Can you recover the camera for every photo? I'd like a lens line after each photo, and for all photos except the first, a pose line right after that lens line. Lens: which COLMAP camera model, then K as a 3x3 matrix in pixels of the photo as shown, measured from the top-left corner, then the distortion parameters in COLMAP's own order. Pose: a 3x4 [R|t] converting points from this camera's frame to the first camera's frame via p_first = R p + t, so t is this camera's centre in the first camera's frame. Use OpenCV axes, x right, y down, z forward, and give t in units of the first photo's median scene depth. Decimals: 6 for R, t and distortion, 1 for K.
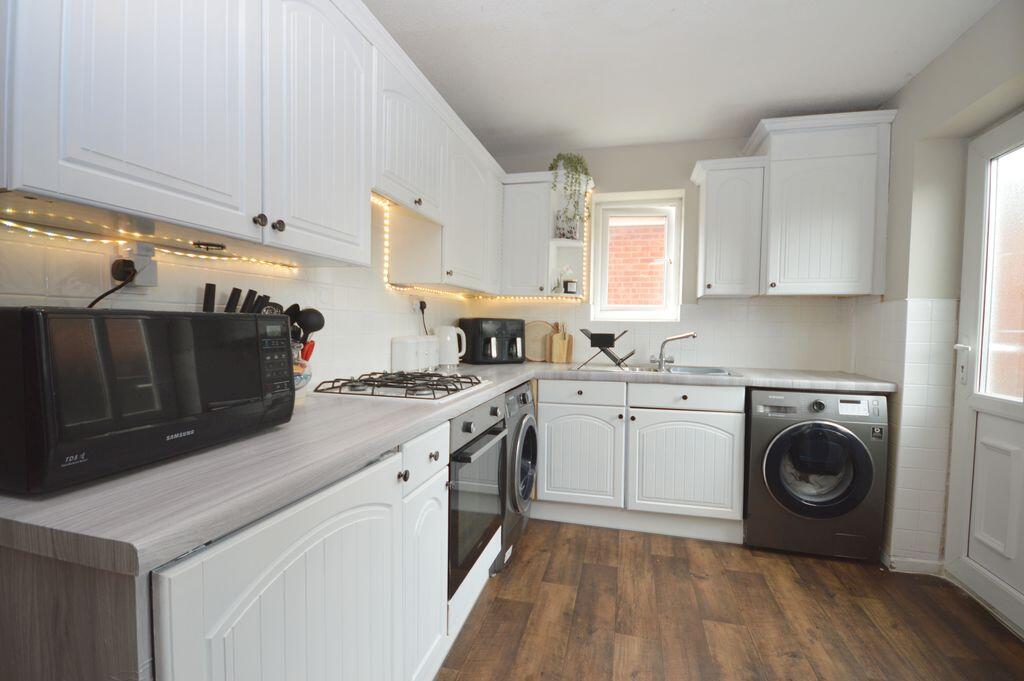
lens RADIAL K [[451.3, 0, 522.7], [0, 451.3, 340.1], [0, 0, 1]] dist [-0.007969, -0.002499]
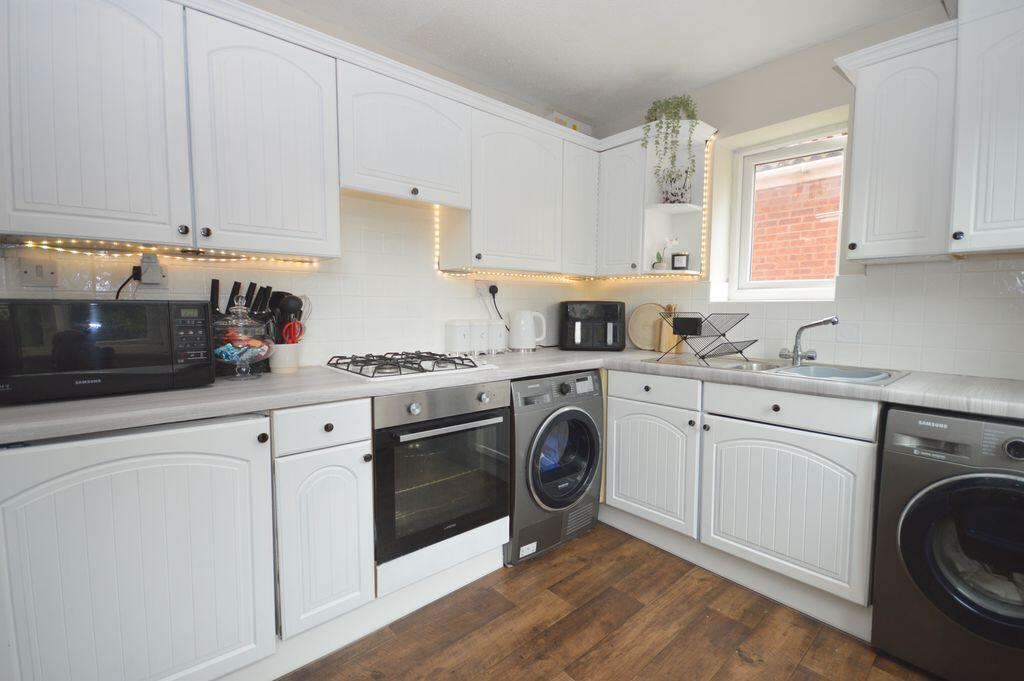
lens RADIAL K [[451.3, 0, 515.9], [0, 451.3, 340.9], [0, 0, 1]] dist [-0.007969, -0.002499]
pose [[0.824389, 0.030690, -0.565191, 0.423650], [-0.011764, 0.999242, 0.037099, 0.000572], [0.565901, -0.023935, 0.824125, 0.192462]]
